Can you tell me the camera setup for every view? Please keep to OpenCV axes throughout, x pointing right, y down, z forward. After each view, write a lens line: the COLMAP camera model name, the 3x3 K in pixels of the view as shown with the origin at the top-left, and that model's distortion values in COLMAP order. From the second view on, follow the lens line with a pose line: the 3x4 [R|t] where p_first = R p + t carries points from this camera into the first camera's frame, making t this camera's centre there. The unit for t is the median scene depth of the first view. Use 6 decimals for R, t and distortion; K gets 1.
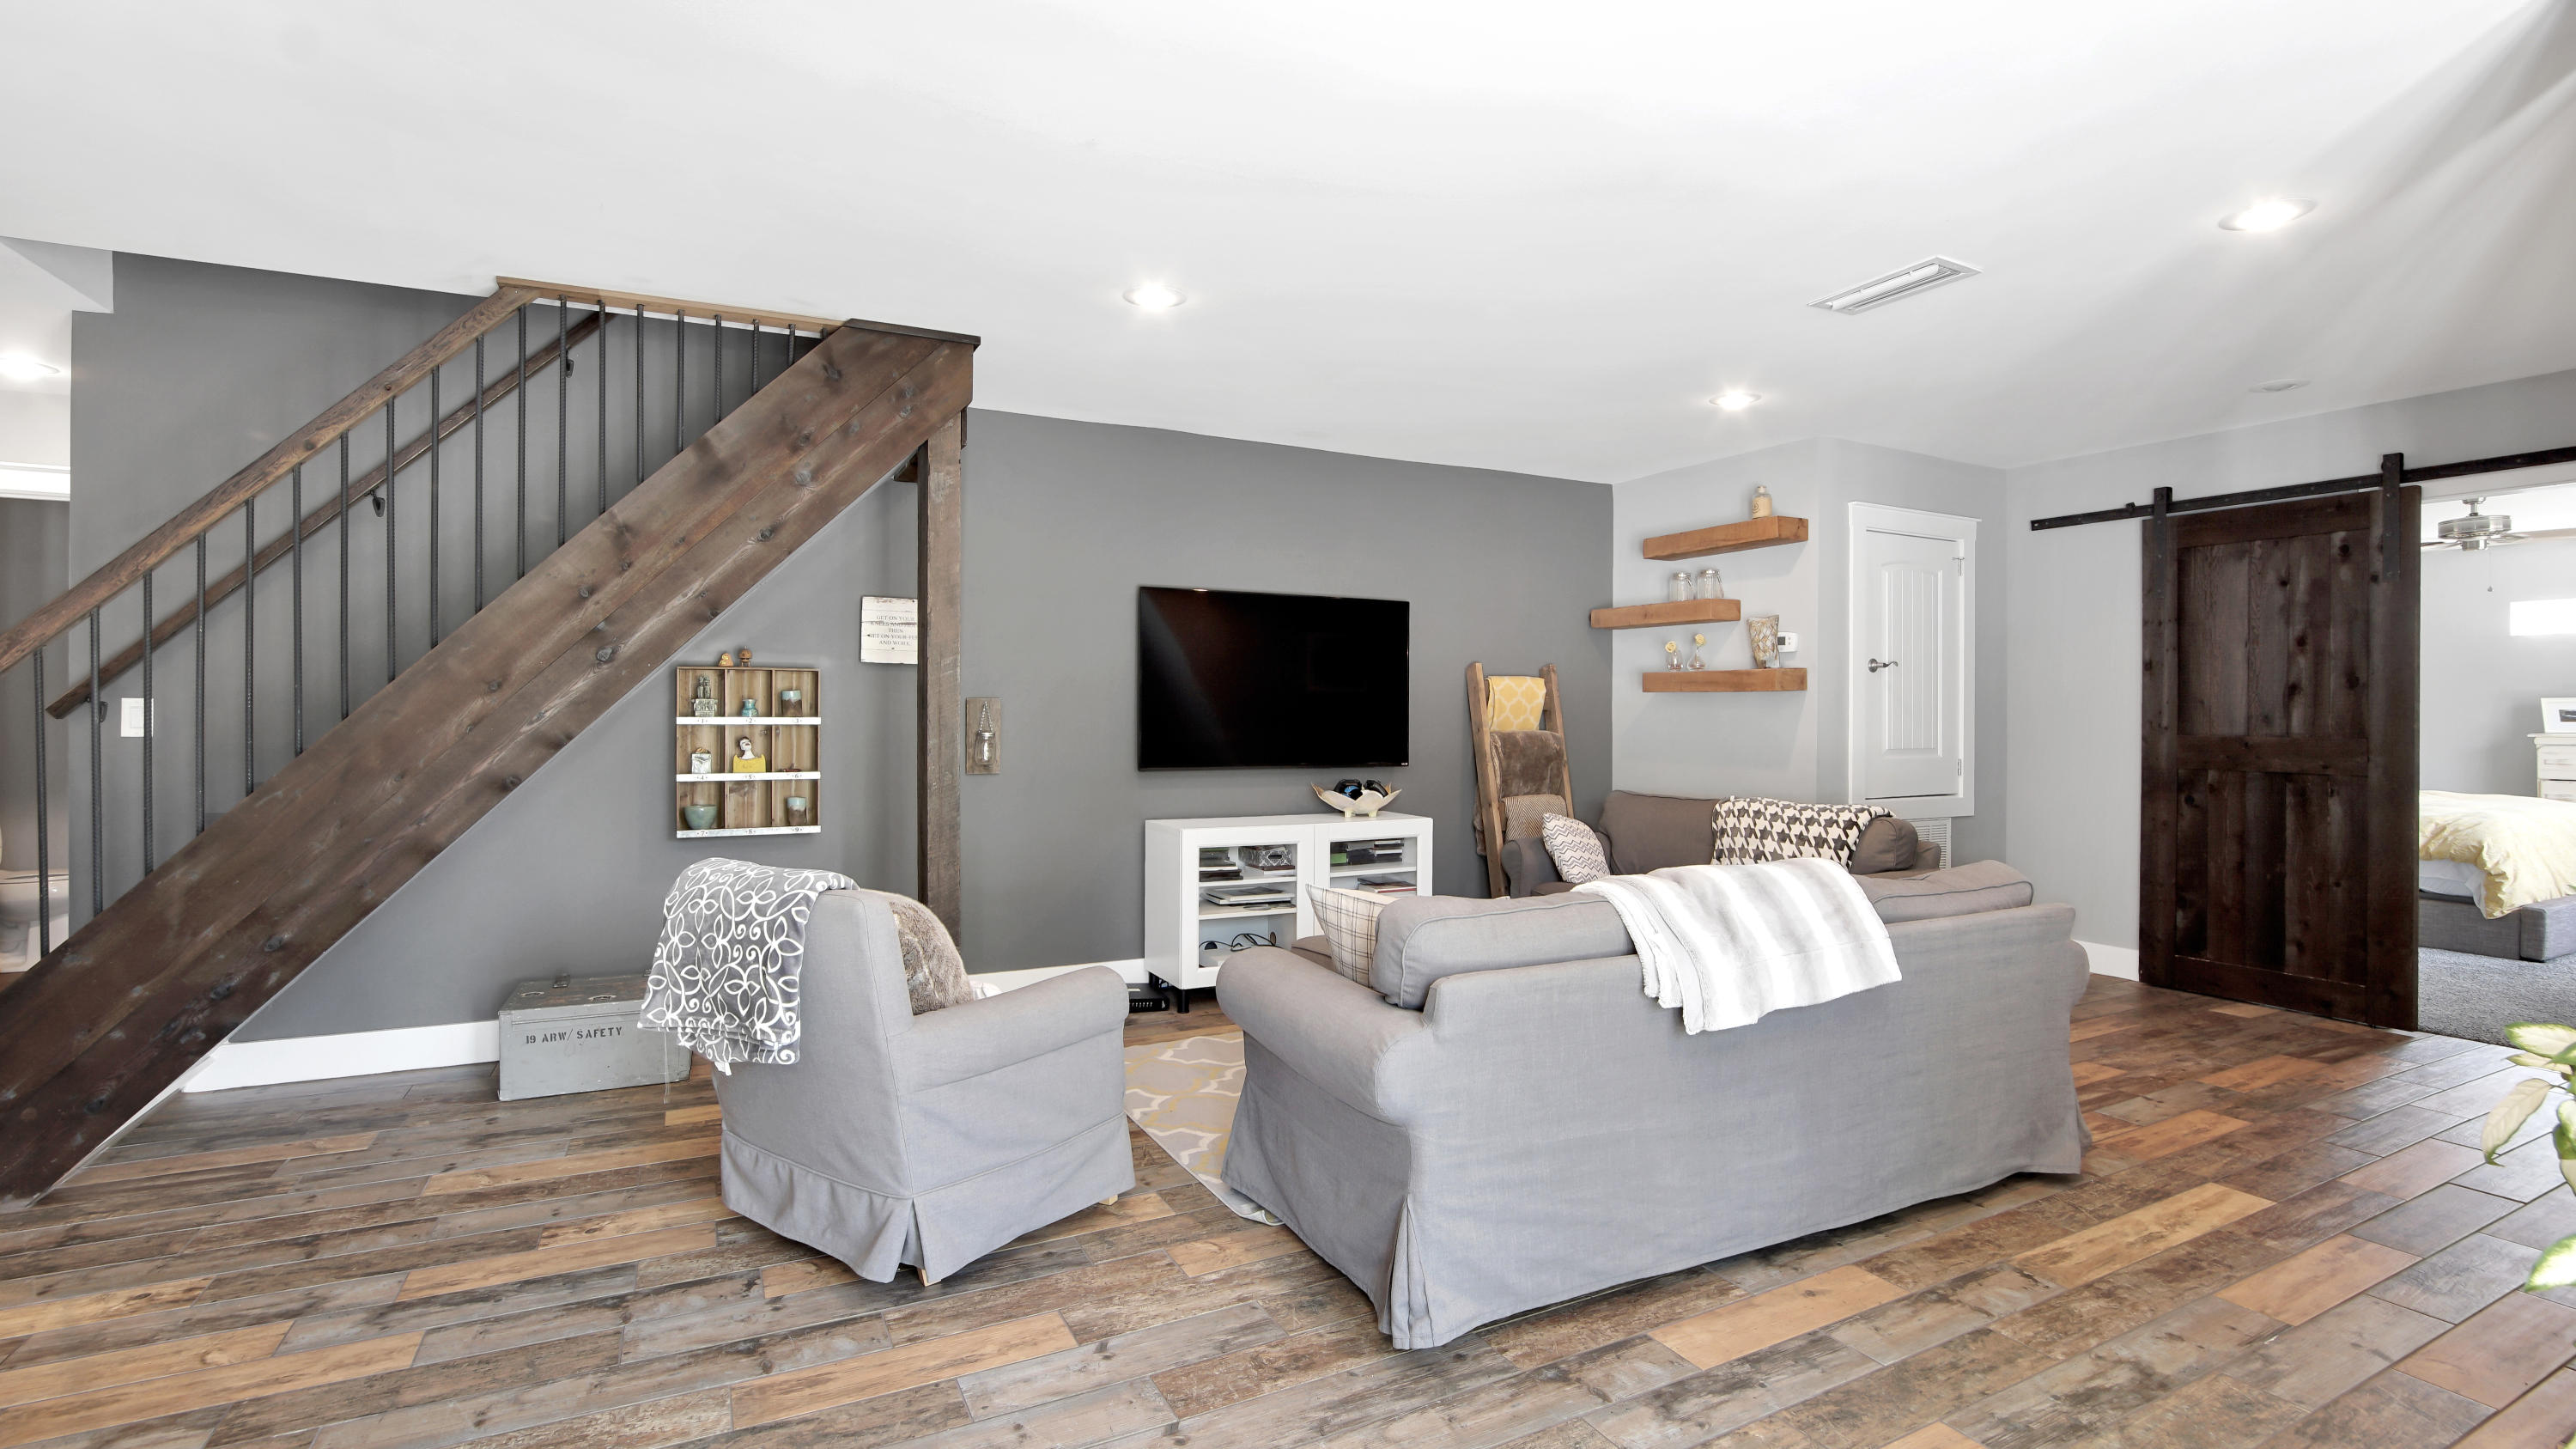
lens RADIAL K [[1174.4, 0, 1290.9], [0, 1174.4, 717.0], [0, 0, 1]] dist [-0.038265, 0.009710]
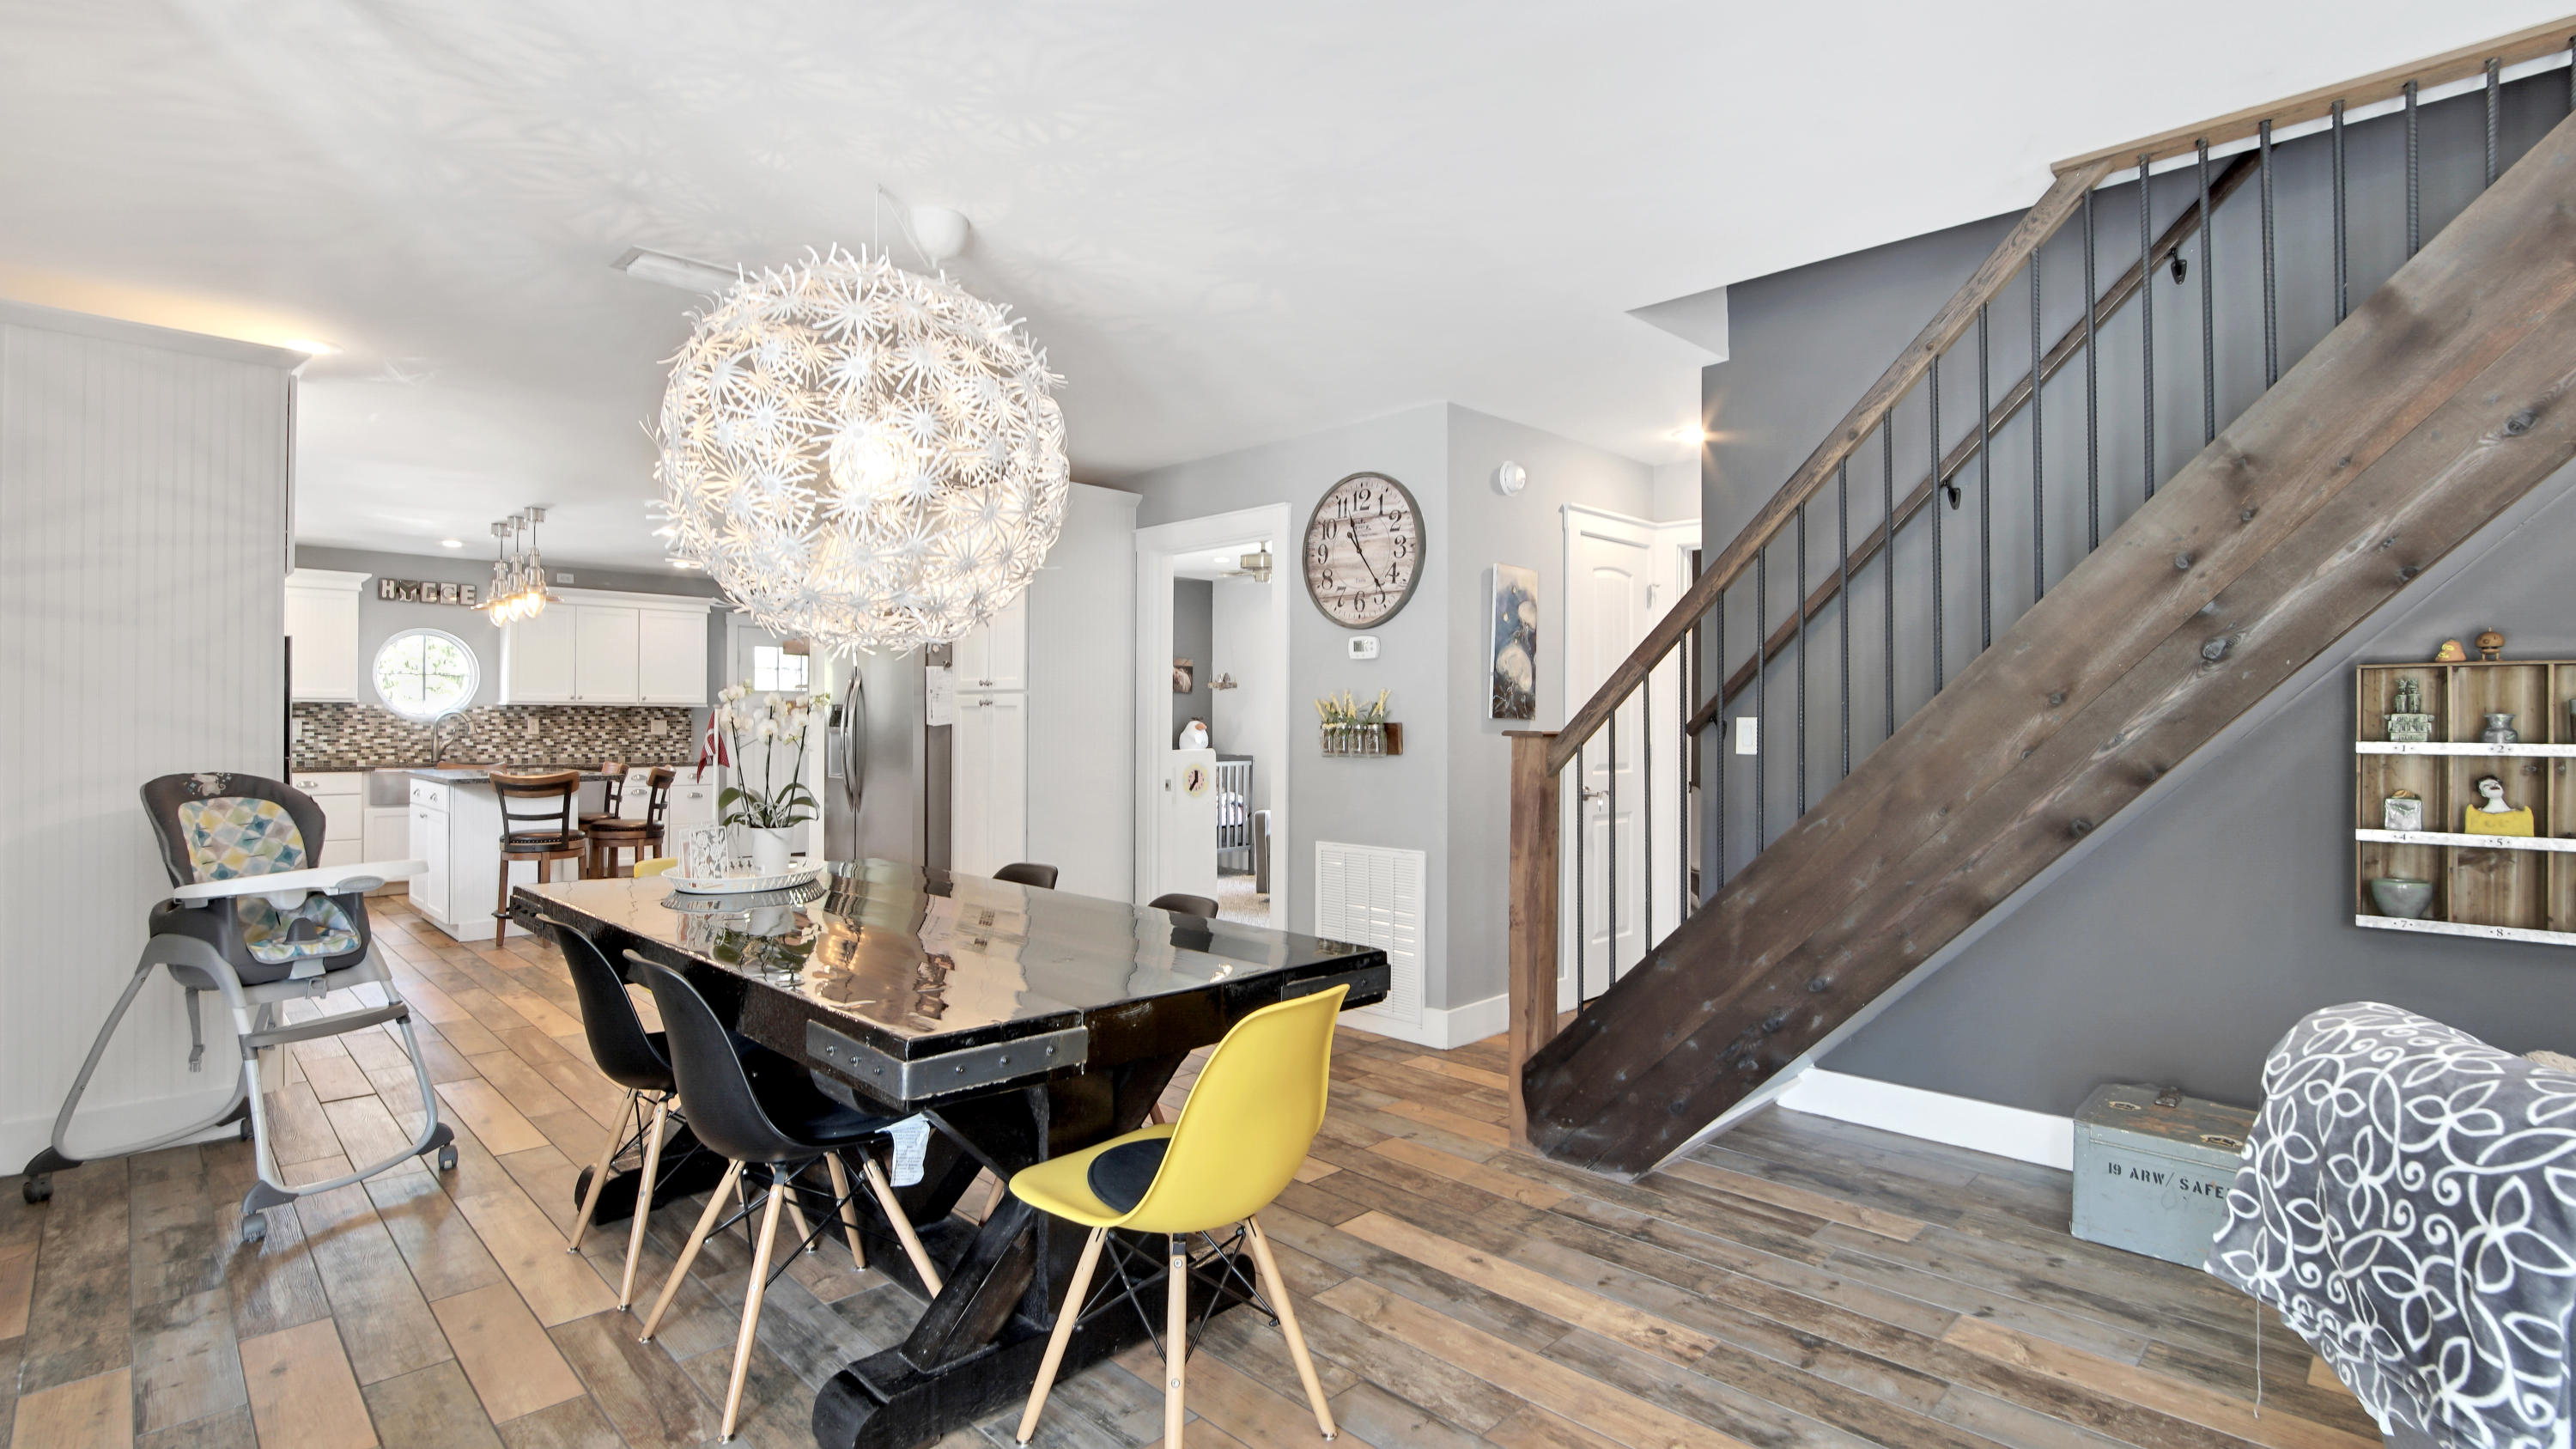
lens RADIAL K [[1202.0, 0, 1277.7], [0, 1202.0, 715.0], [0, 0, 1]] dist [-0.032310, 0.008929]
pose [[0.304054, -0.007754, -0.952623, -0.103524], [-0.009027, 0.999899, -0.011021, -0.002970], [0.952612, 0.011951, 0.303953, 0.281715]]
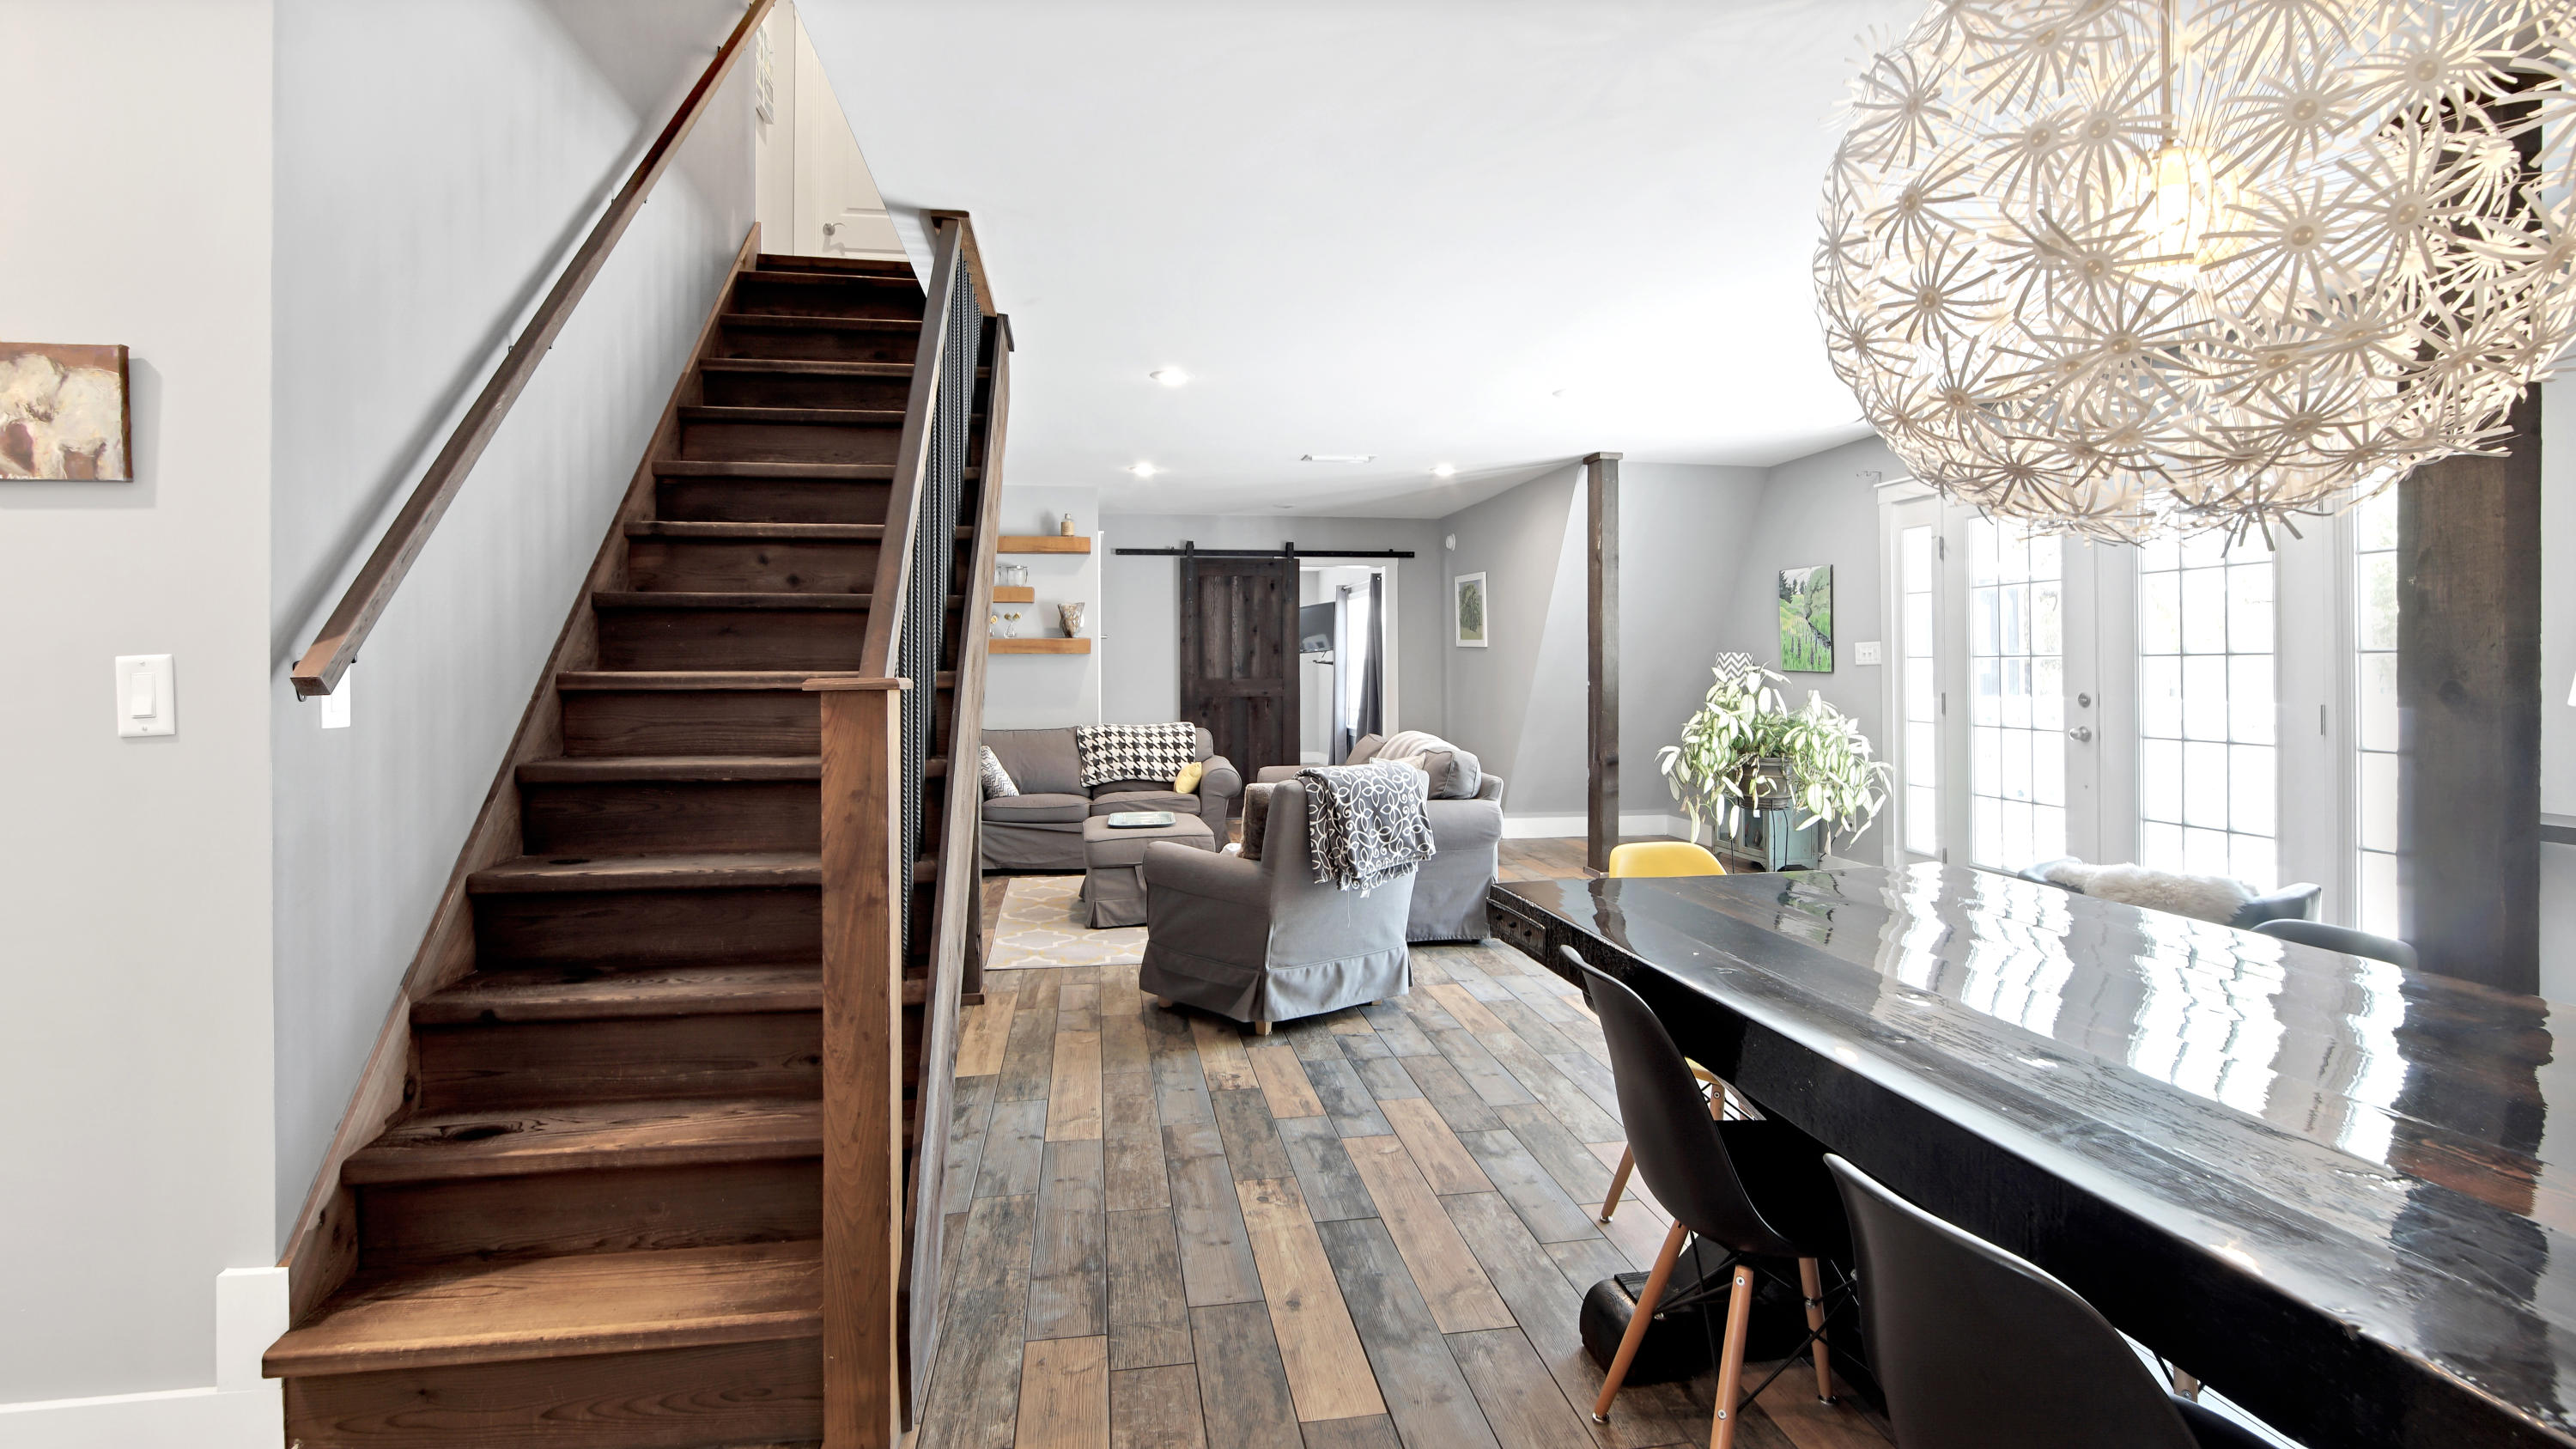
lens RADIAL K [[1174.4, 0, 1290.9], [0, 1174.4, 717.0], [0, 0, 1]] dist [-0.038265, 0.009710]
pose [[0.305413, -0.044918, 0.951160, -1.558585], [0.011067, 0.998987, 0.043623, -0.005264], [-0.952156, -0.002796, 0.305601, 0.475431]]
